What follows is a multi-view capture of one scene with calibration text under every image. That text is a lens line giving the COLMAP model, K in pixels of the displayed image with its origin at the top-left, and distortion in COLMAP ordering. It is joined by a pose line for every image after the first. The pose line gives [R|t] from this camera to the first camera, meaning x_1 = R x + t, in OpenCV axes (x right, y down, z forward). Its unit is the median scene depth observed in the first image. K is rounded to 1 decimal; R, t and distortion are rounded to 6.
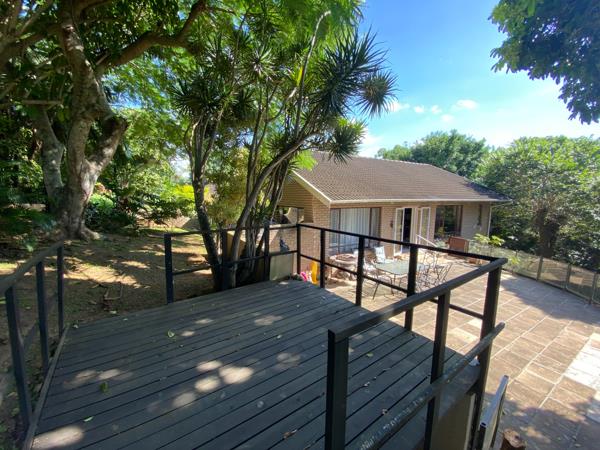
lens RADIAL K [[246.8, 0, 299.2], [0, 246.8, 225.2], [0, 0, 1]] dist [-0.002570, -0.000426]
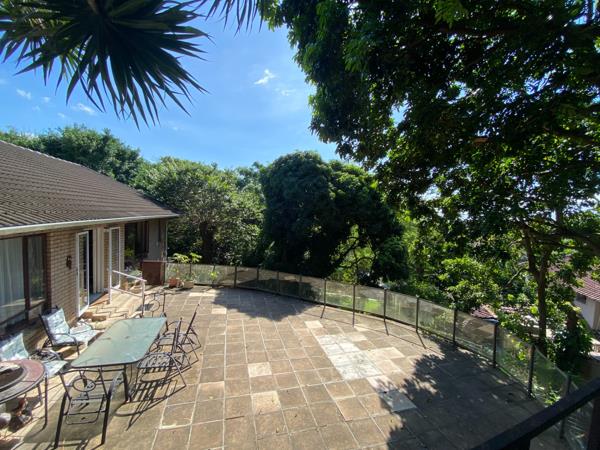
lens RADIAL K [[246.8, 0, 300.0], [0, 246.8, 225.7], [0, 0, 1]] dist [-0.002570, -0.000426]
pose [[0.279509, -0.052007, 0.958734, -0.013383], [0.082884, 0.996111, 0.029870, -0.044721], [-0.956559, 0.071115, 0.282733, 0.236217]]
